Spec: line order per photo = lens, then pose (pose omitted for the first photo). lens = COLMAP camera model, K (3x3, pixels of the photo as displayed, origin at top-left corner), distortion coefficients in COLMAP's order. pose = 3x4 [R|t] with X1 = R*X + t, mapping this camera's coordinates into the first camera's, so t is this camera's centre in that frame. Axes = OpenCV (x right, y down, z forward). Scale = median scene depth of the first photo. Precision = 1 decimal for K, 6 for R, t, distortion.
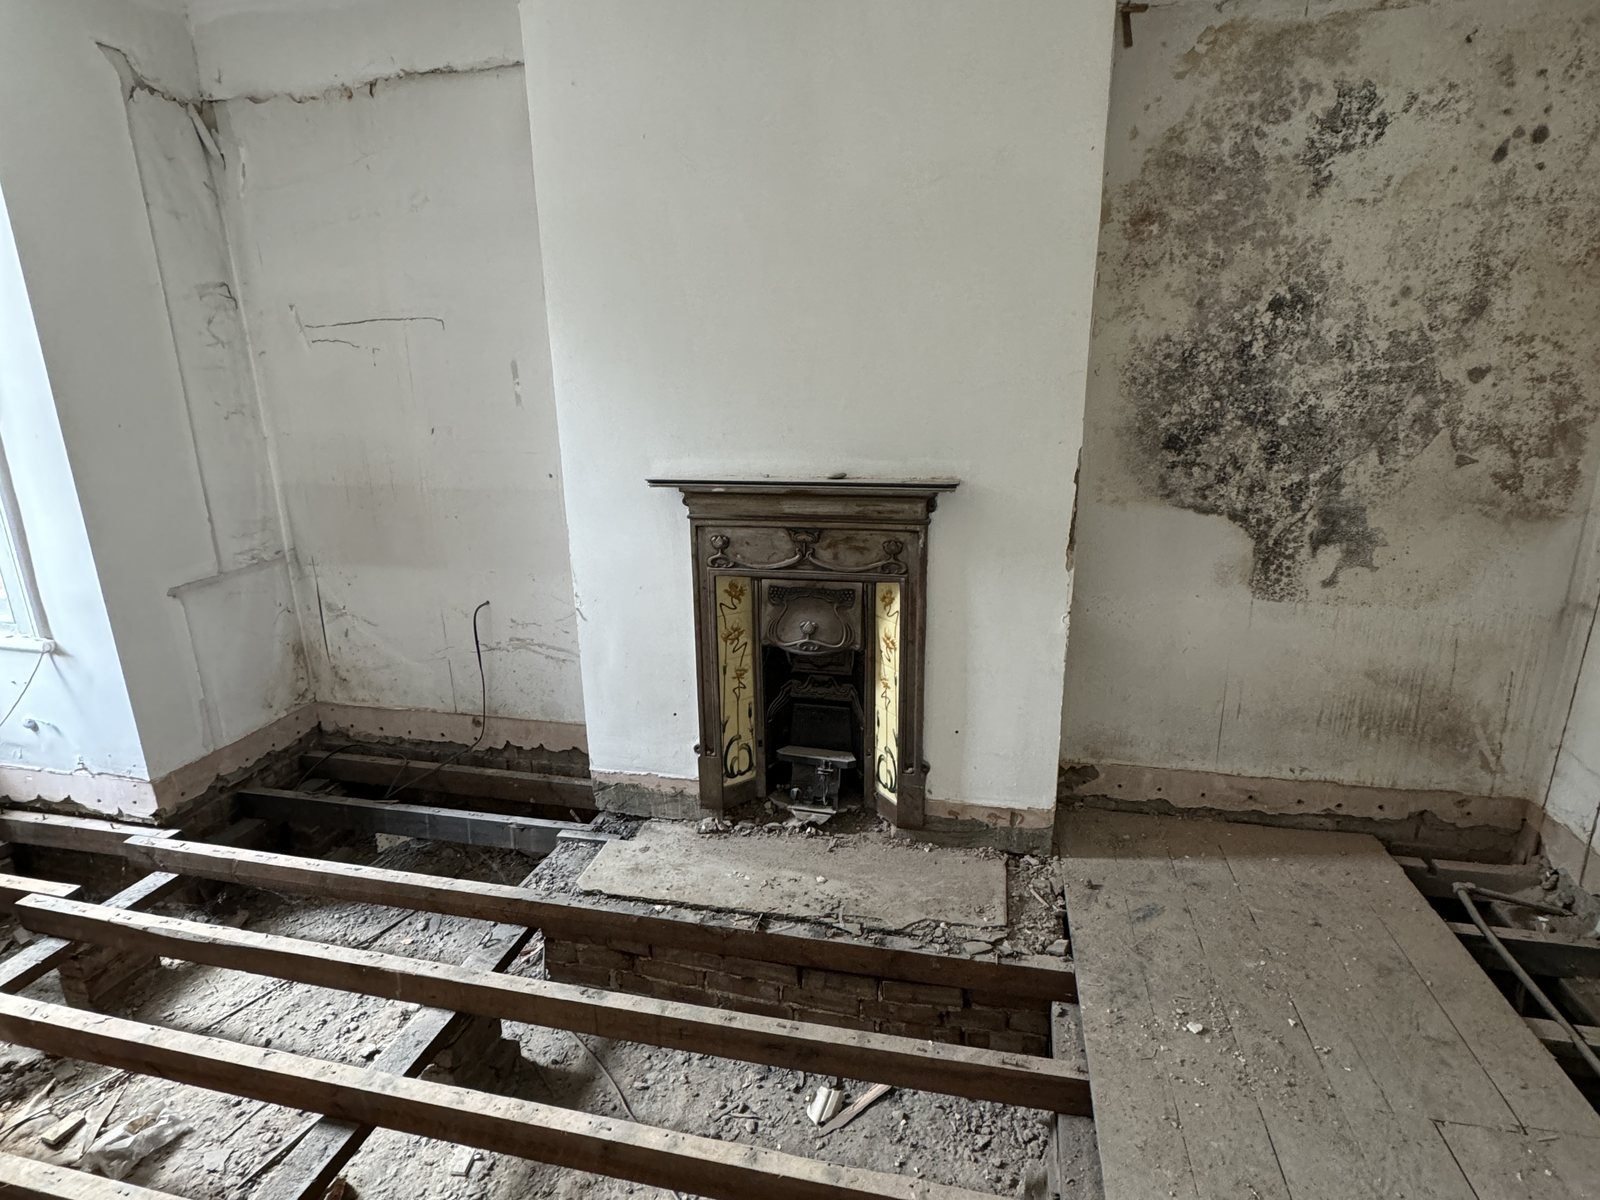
lens RADIAL K [[836.4, 0, 800.0], [0, 836.4, 600.0], [0, 0, 1]] dist [0.000135, -0.000286]
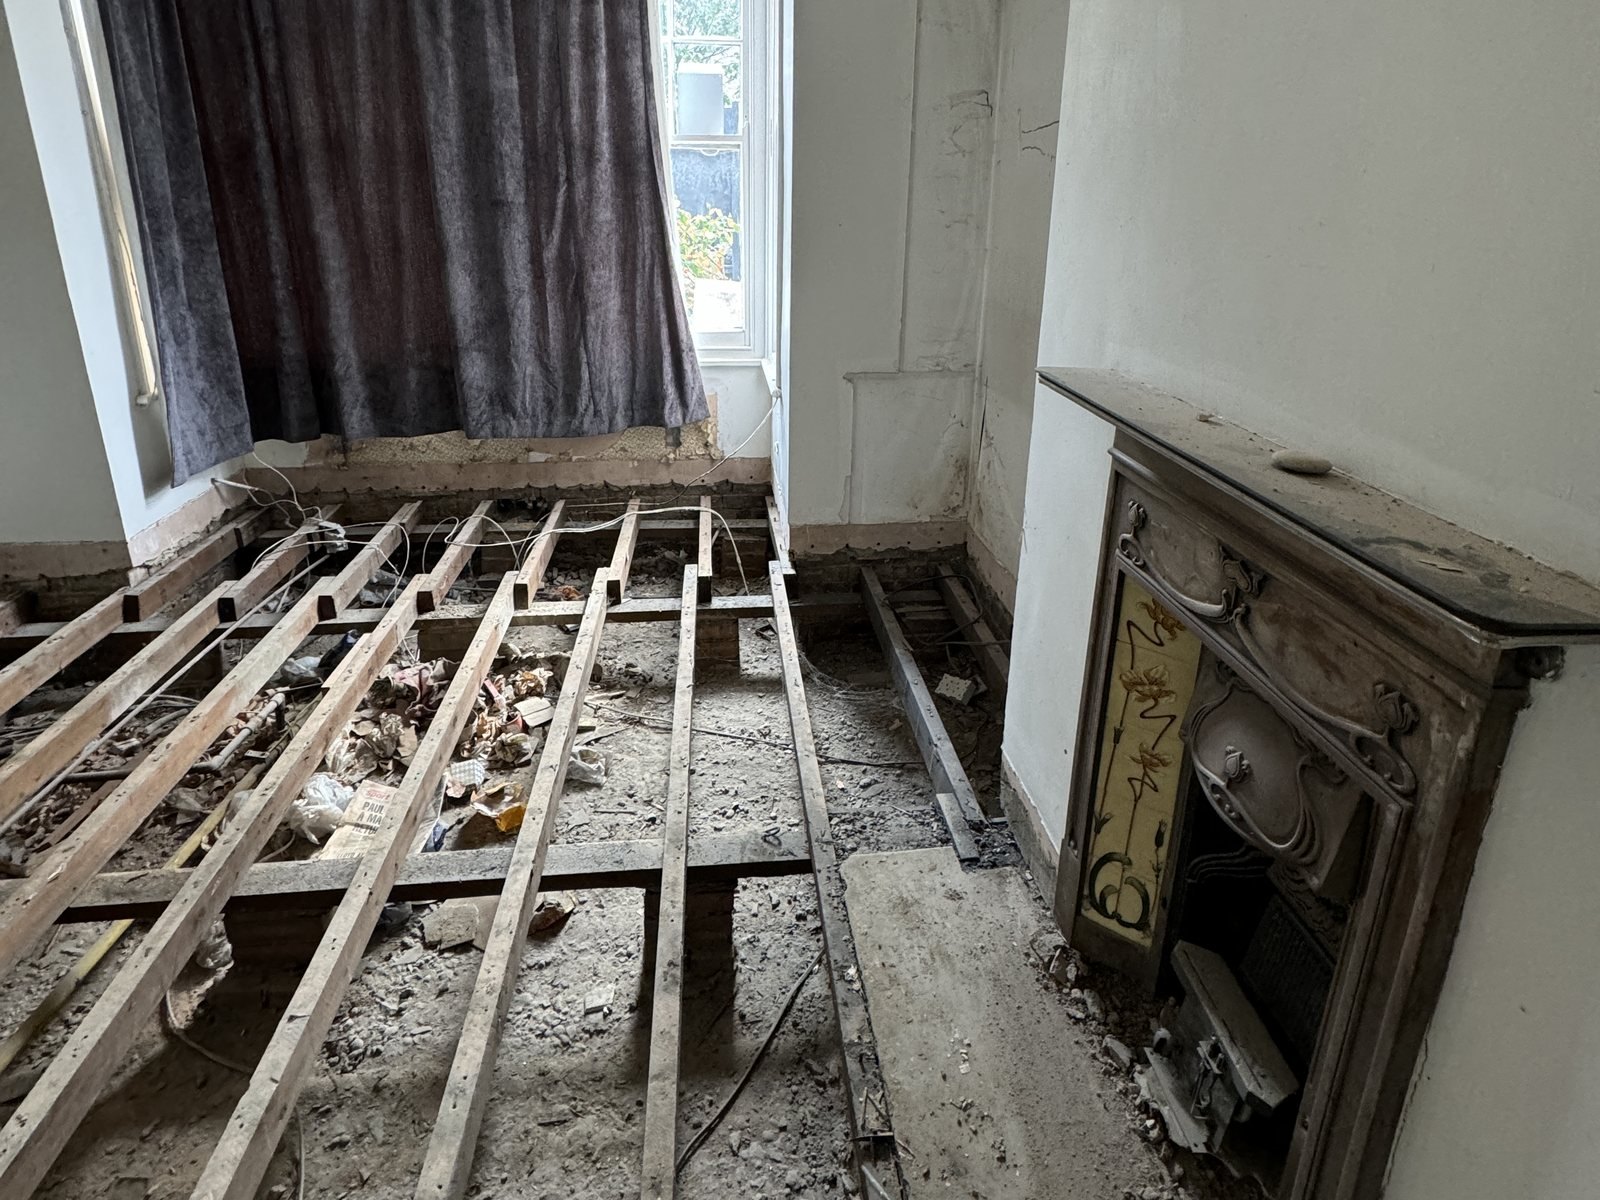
lens RADIAL K [[843.2, 0, 799.8], [0, 843.2, 429.7], [0, 0, 1]] dist [0.001983, 0.000243]
pose [[0.328096, 0.282744, -0.901337, 0.262888], [-0.273388, 0.941744, 0.195903, -0.145208], [0.904219, 0.182140, 0.386281, 0.517644]]
